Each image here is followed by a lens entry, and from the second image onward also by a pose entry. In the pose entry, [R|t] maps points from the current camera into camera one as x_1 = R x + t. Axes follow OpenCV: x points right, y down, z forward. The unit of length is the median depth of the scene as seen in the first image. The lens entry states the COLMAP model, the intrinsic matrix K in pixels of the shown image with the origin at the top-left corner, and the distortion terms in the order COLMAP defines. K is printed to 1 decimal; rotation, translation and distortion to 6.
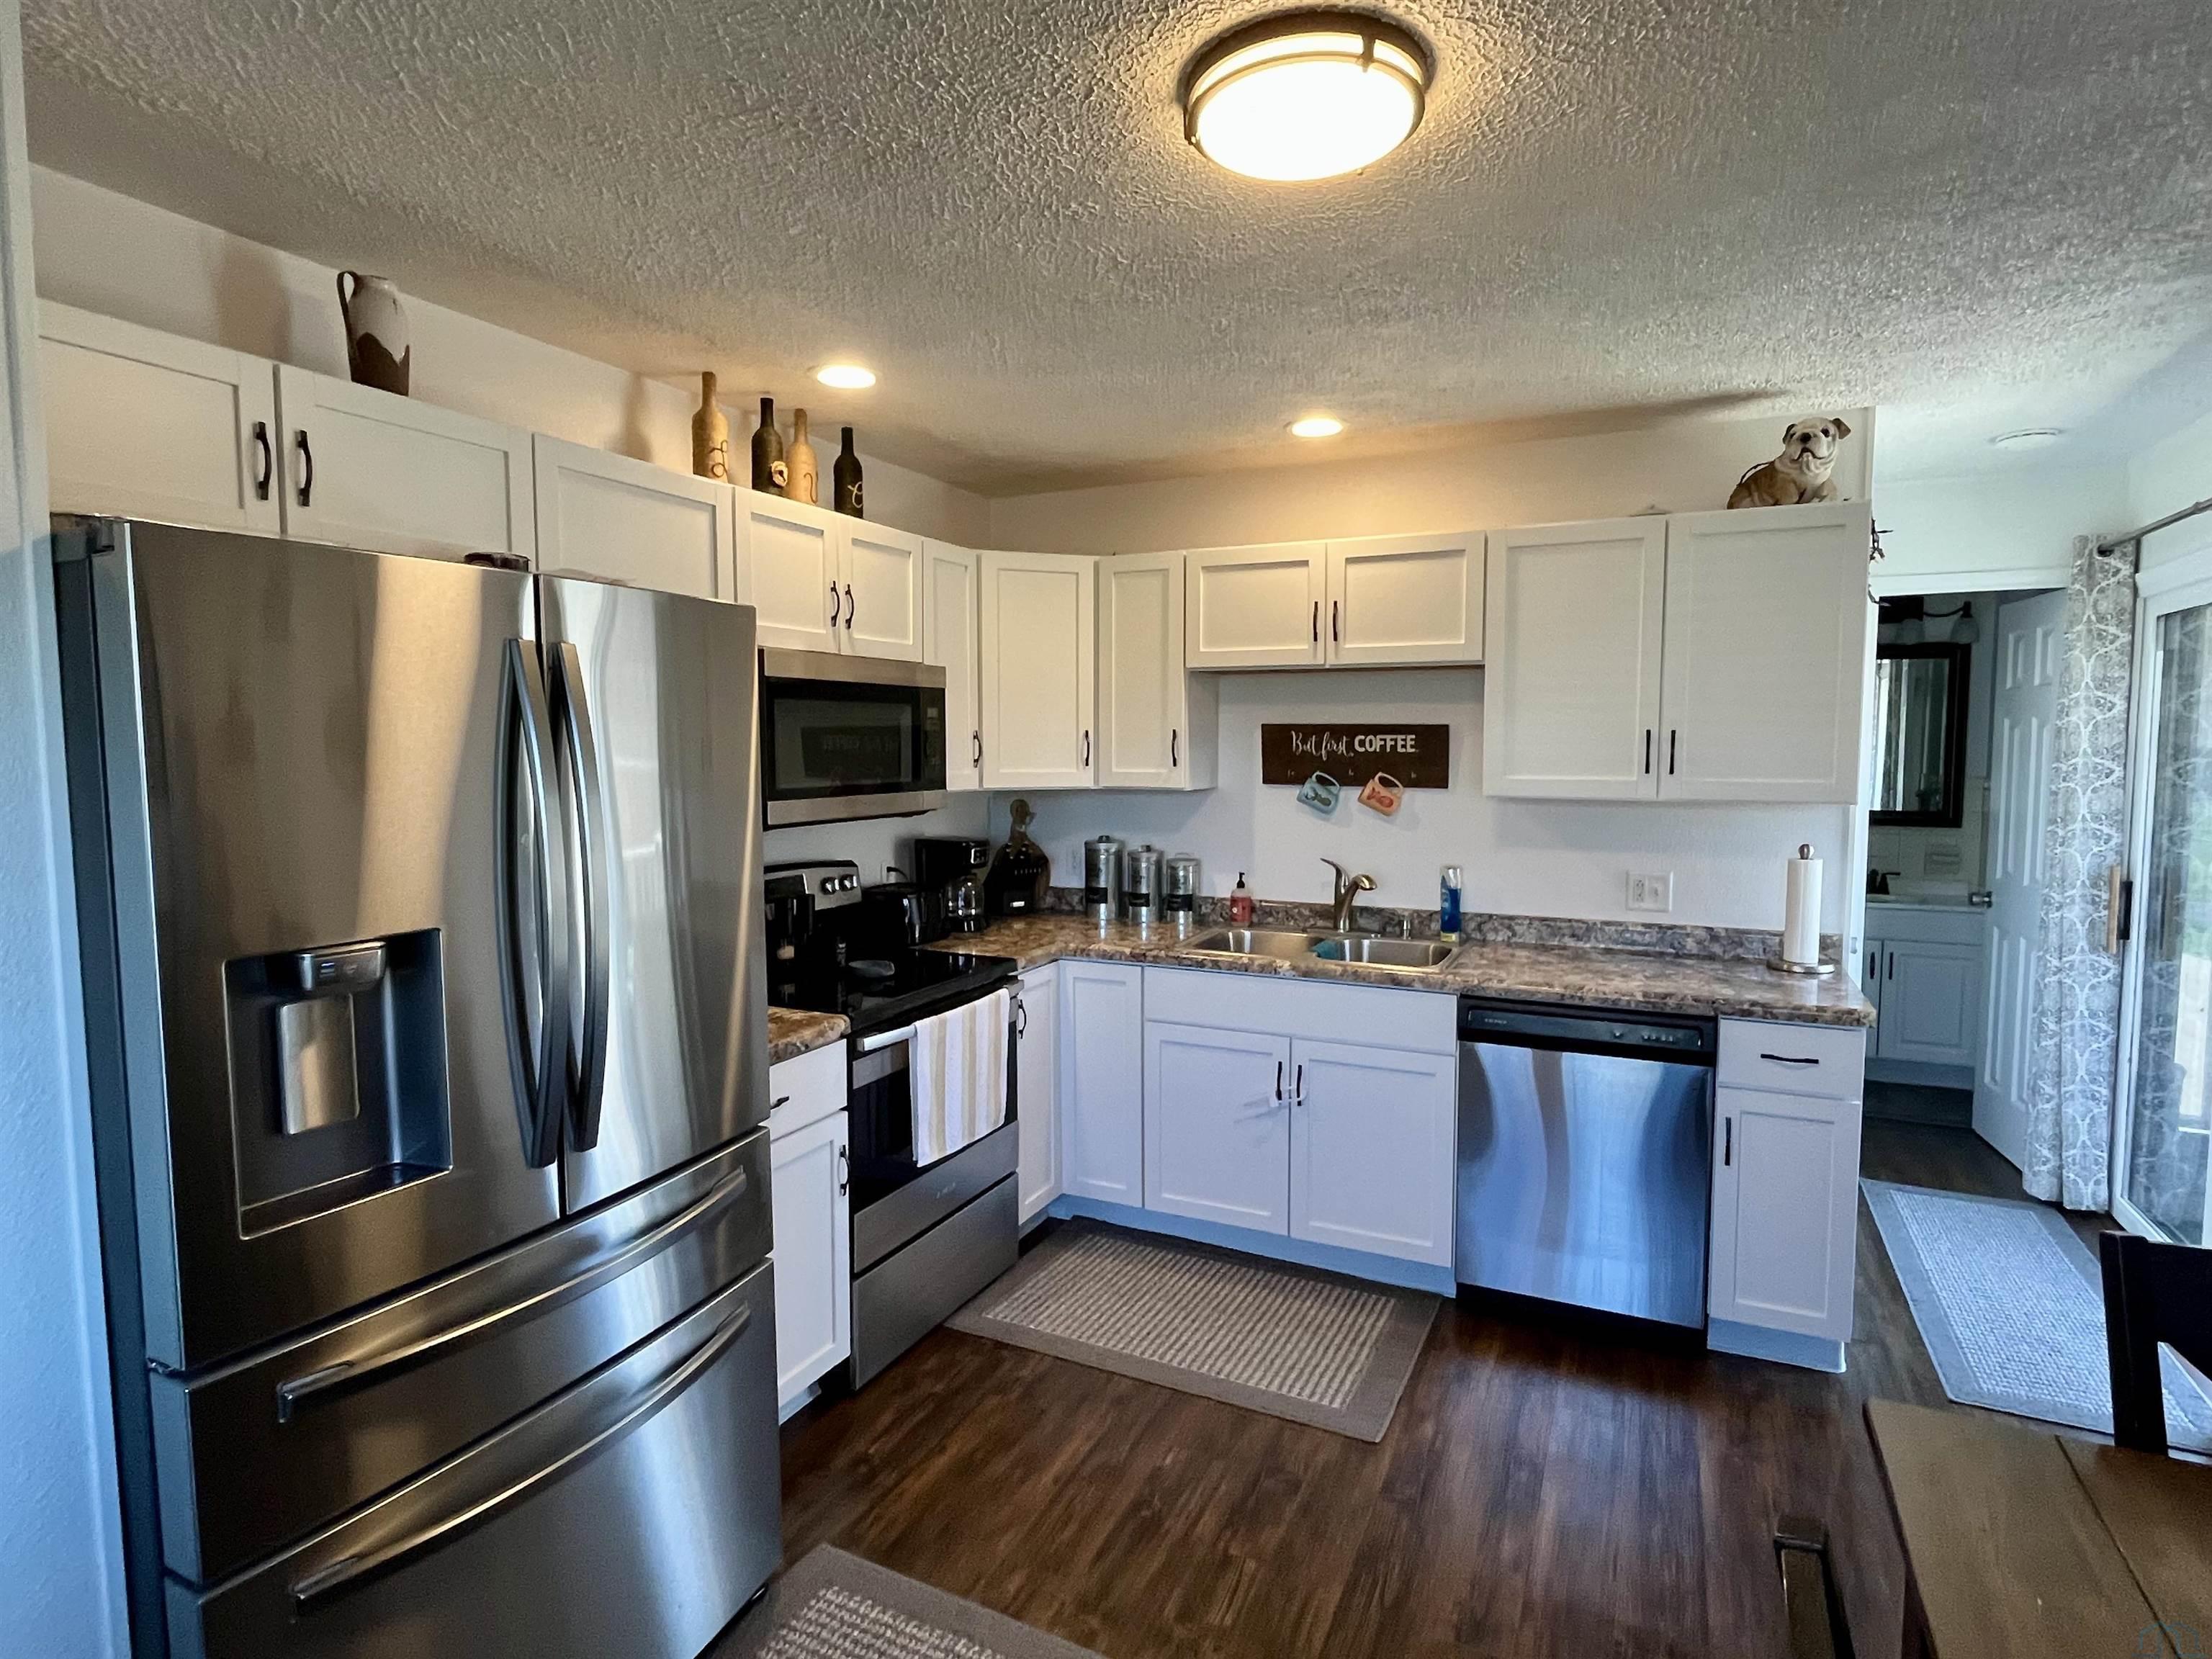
lens RADIAL K [[1165.7, 0, 1120.0], [0, 1165.7, 825.1], [0, 0, 1]] dist [-0.000673, -0.000828]
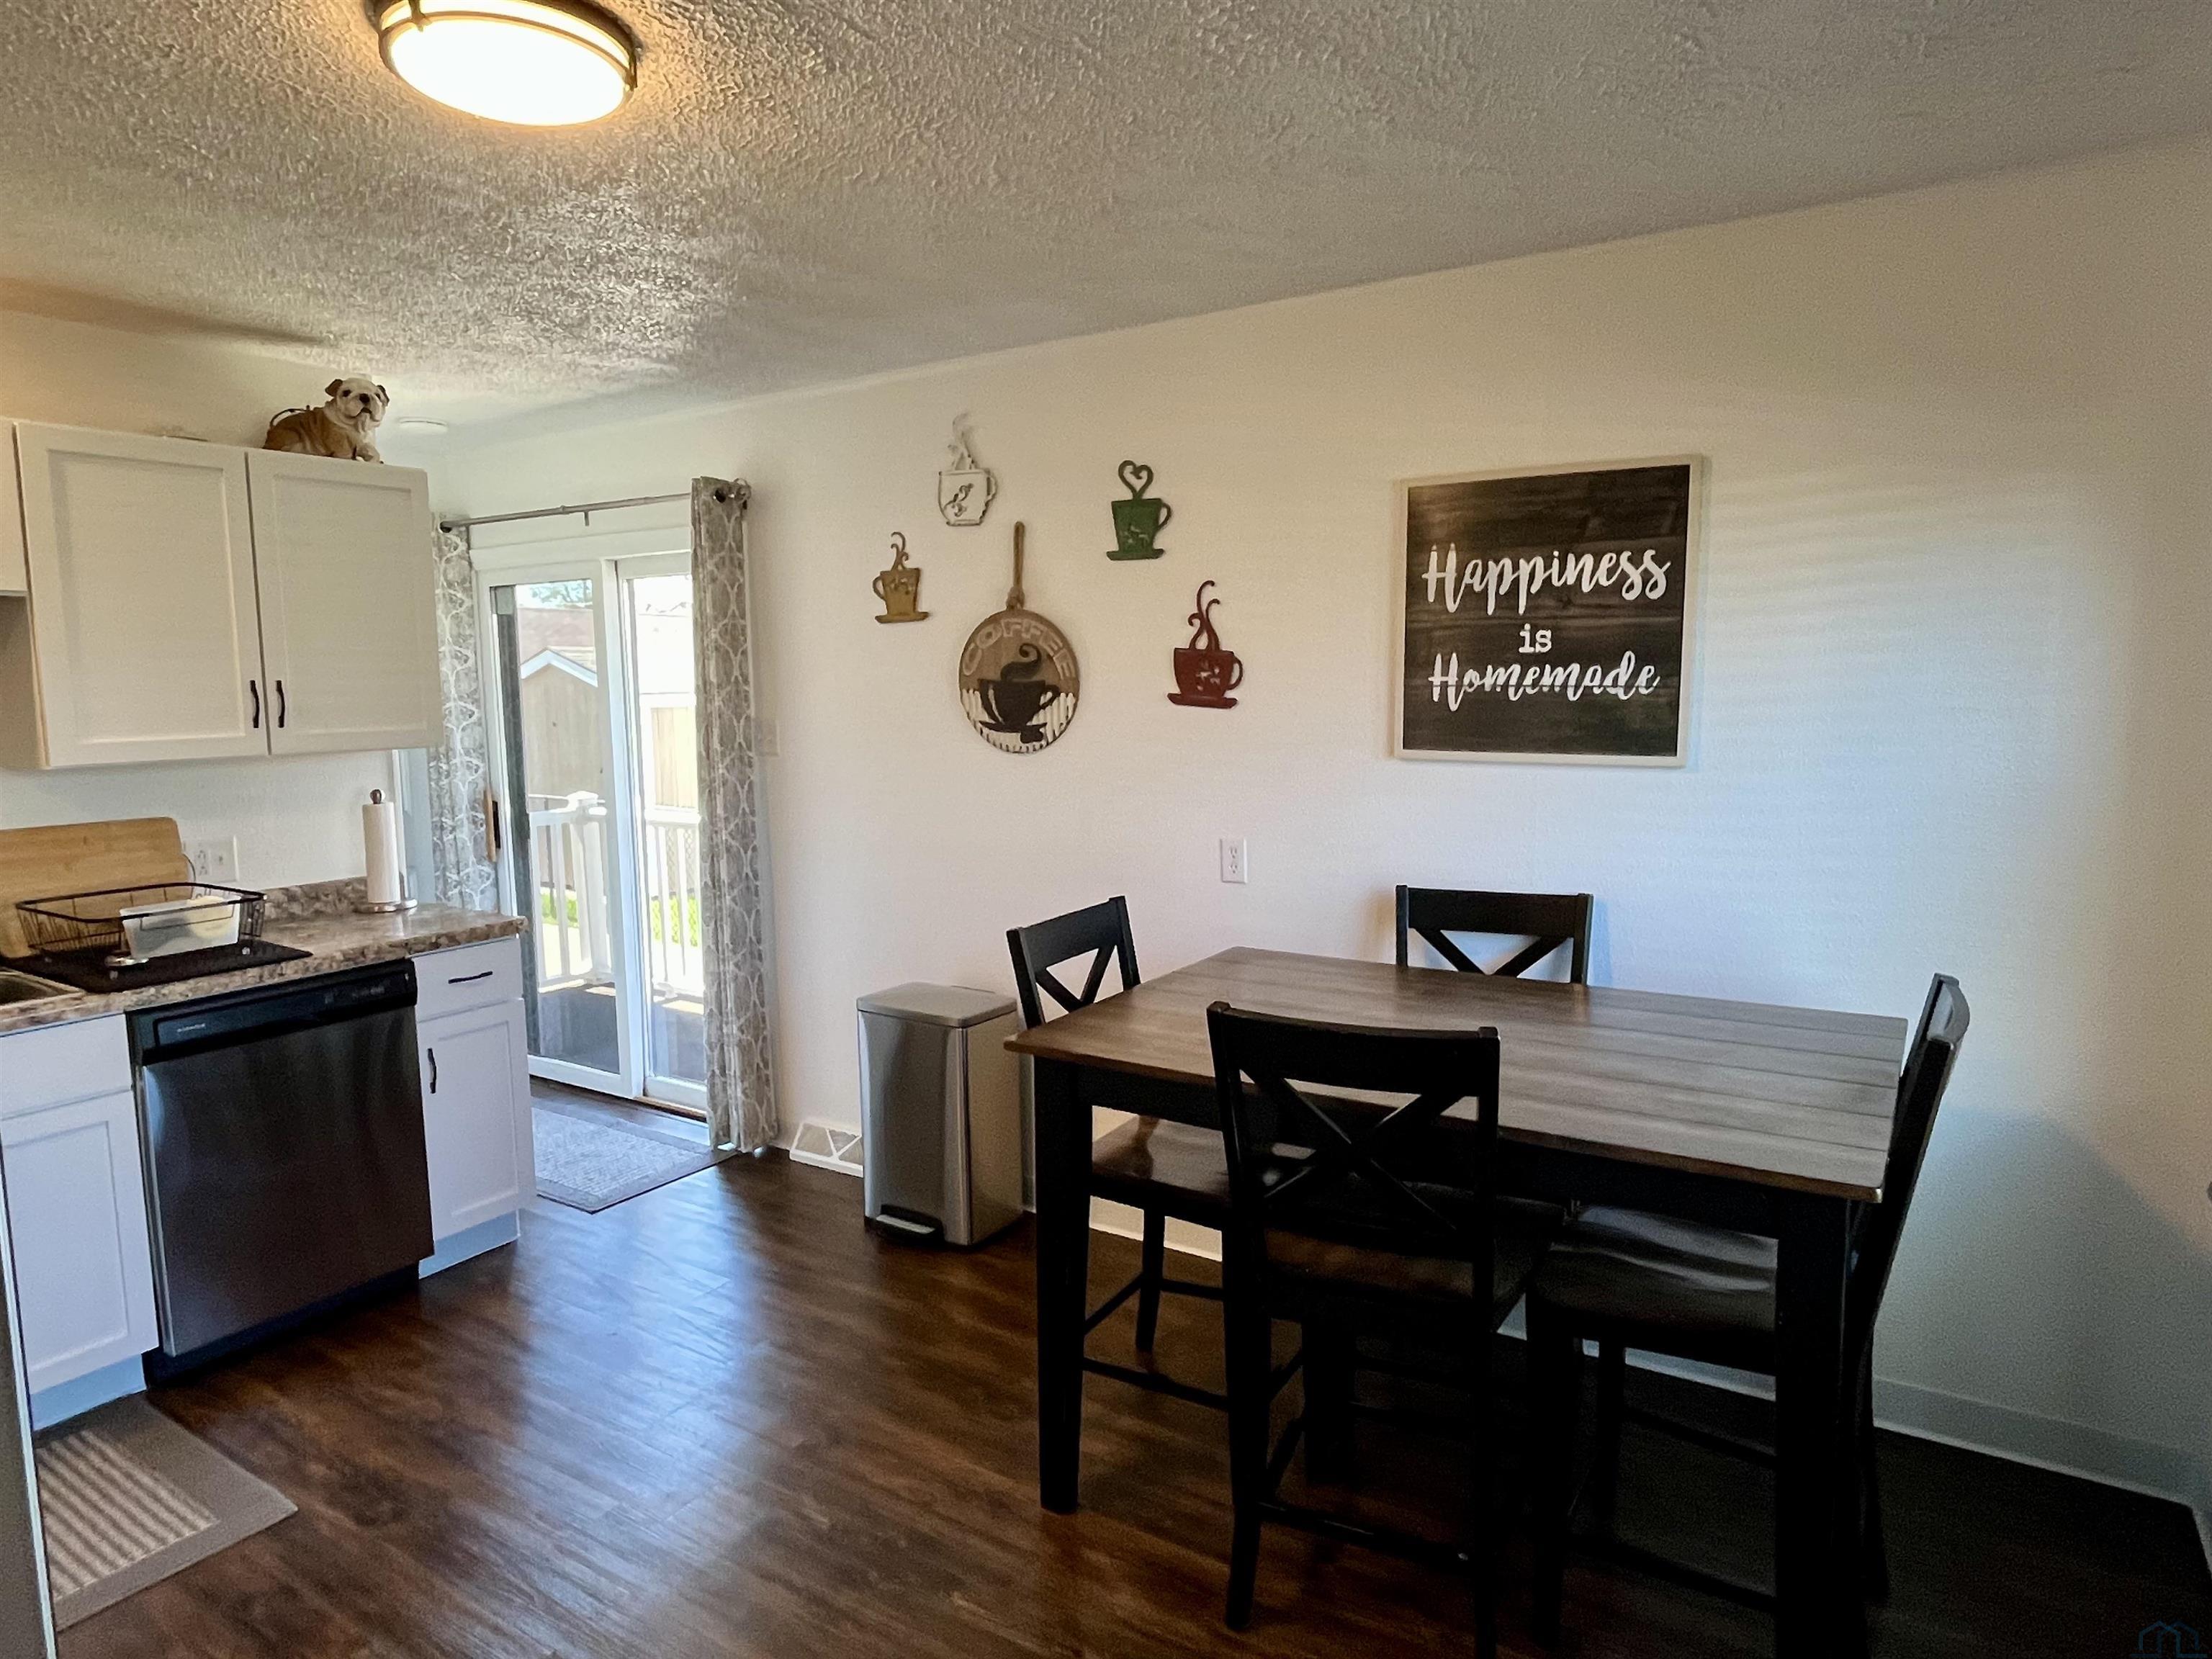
lens RADIAL K [[1299.8, 0, 1106.0], [0, 1299.8, 829.5], [0, 0, 1]] dist [0.000734, 0.000795]
pose [[0.138836, -0.119478, 0.983082, -0.462917], [0.088512, 0.990220, 0.107845, -0.015648], [-0.986352, 0.072042, 0.148053, 0.183868]]
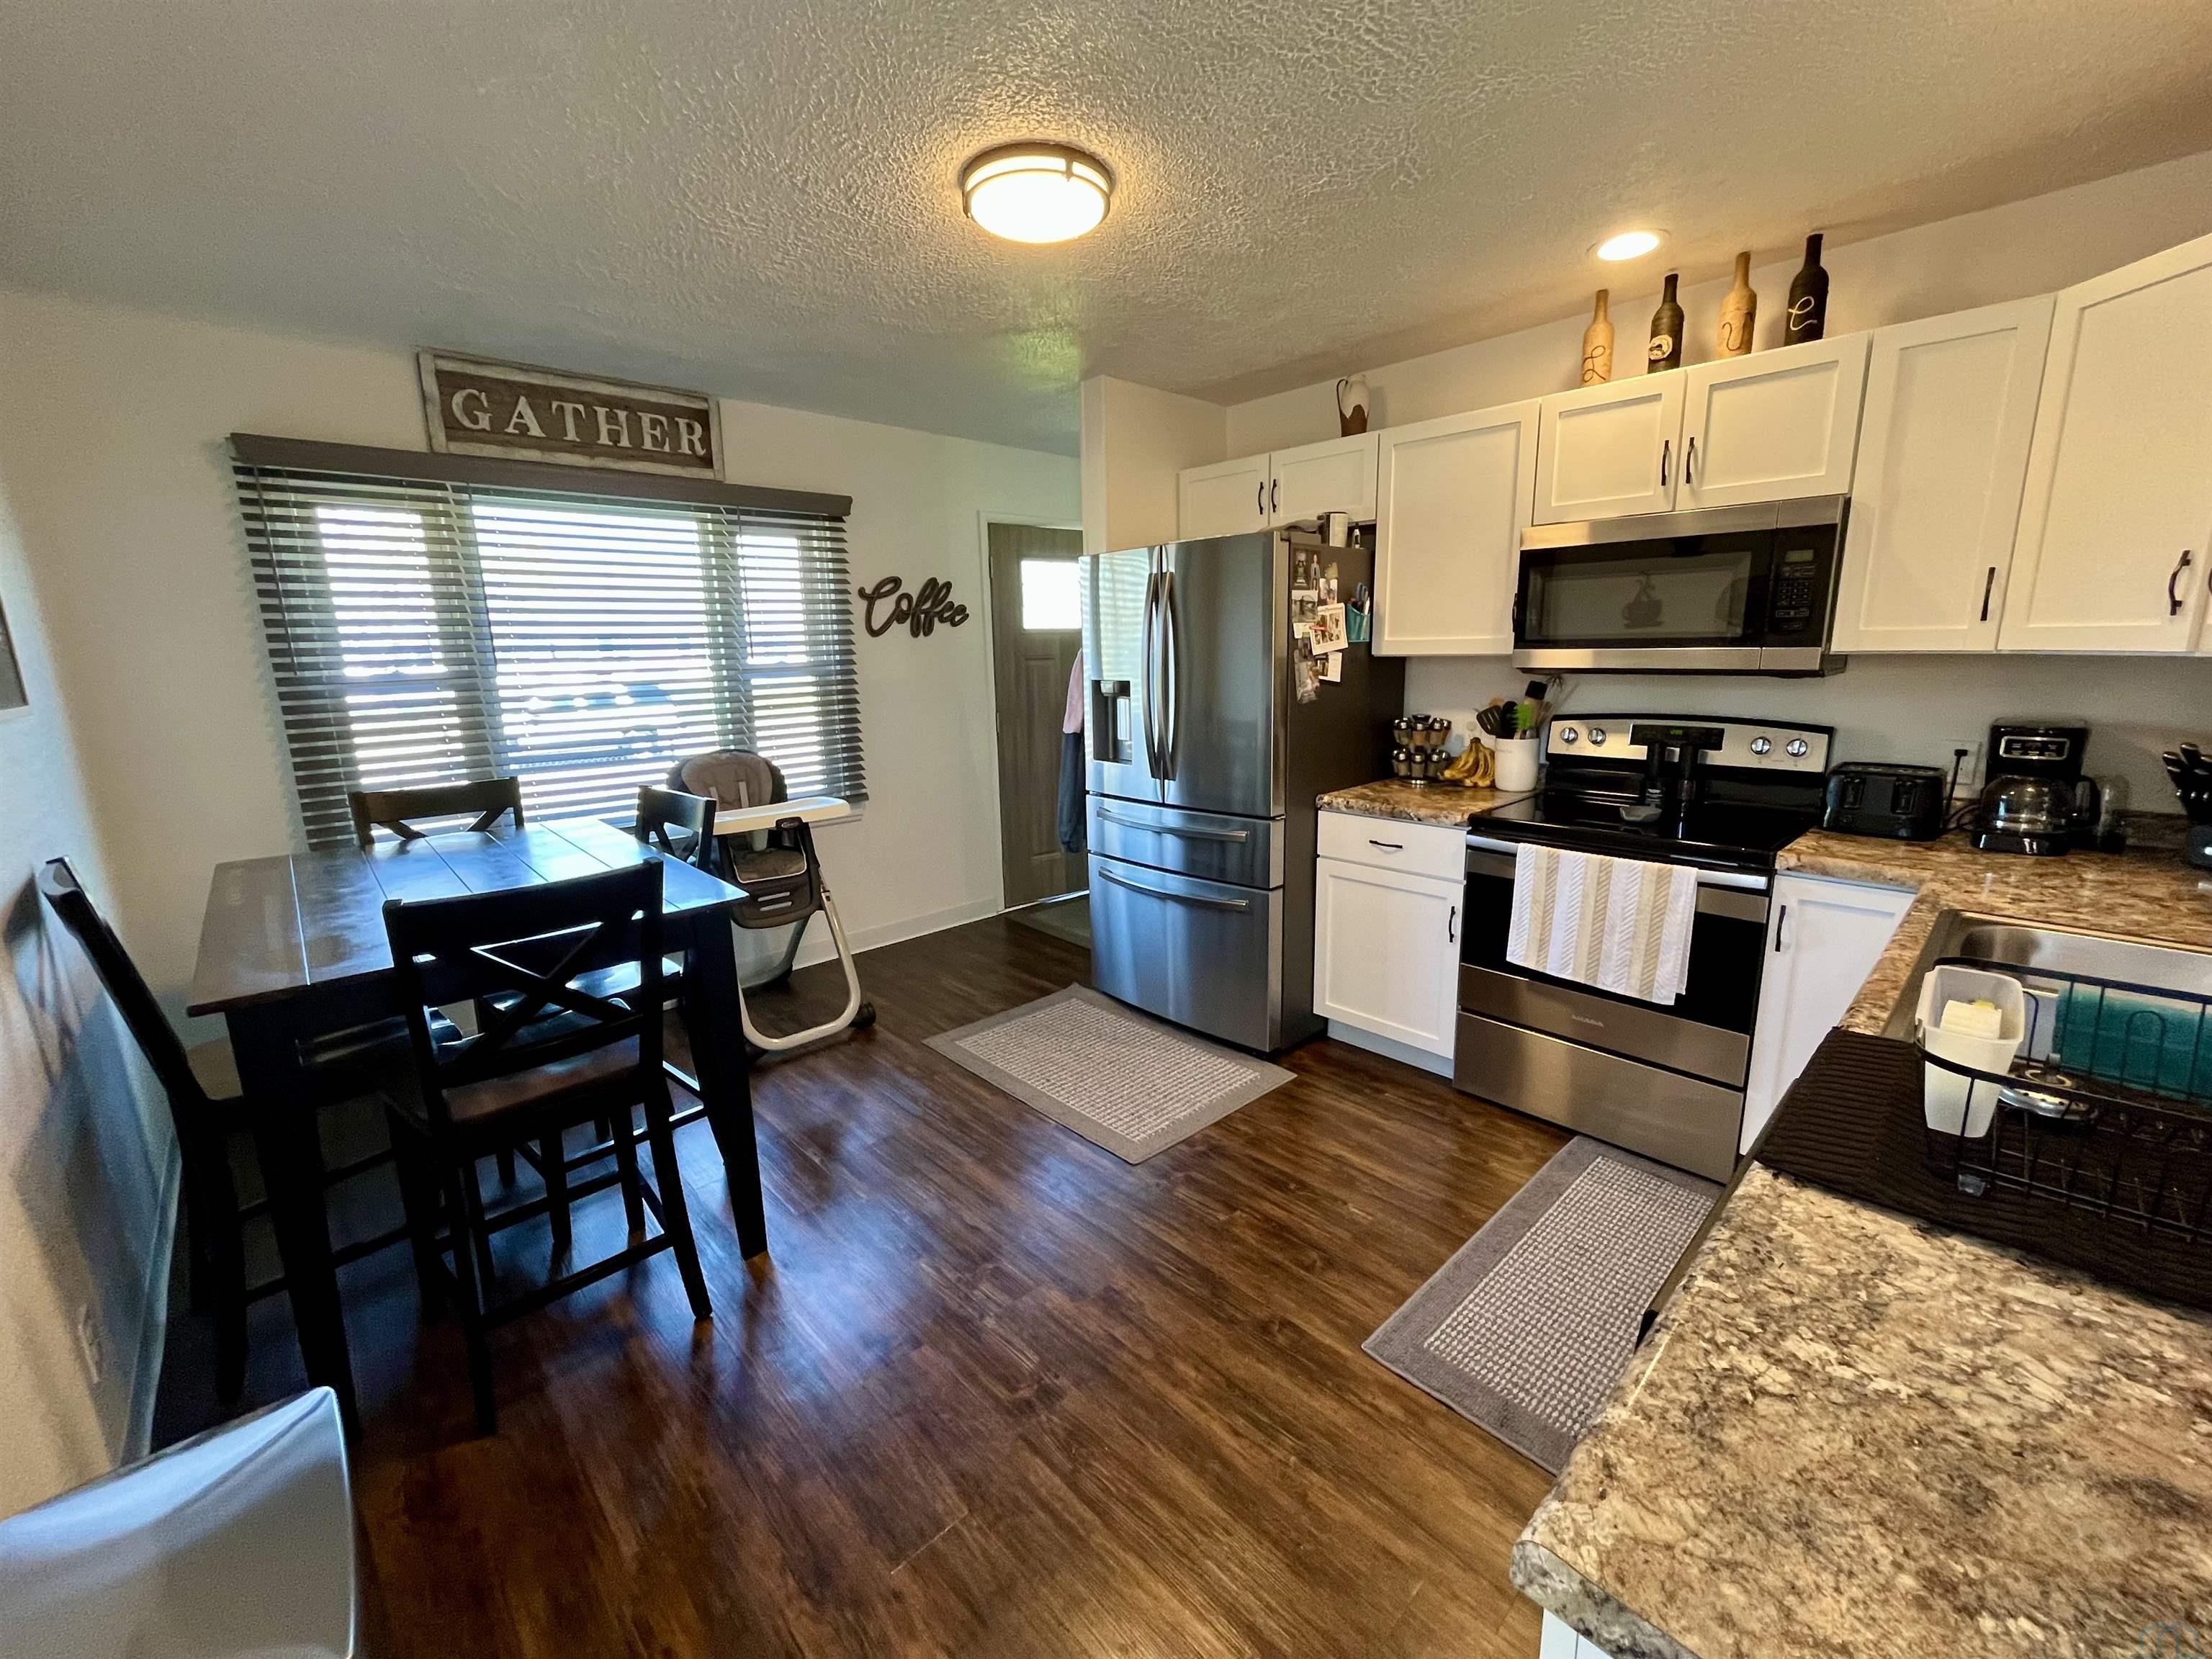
lens RADIAL K [[896.5, 0, 1106.0], [0, 896.5, 829.5], [0, 0, 1]] dist [0.000938, 0.000110]
pose [[-0.374255, 0.196120, -0.906350, 0.695382], [-0.050005, 0.971690, 0.230907, -0.027869], [0.925977, 0.131740, -0.353853, 0.803984]]
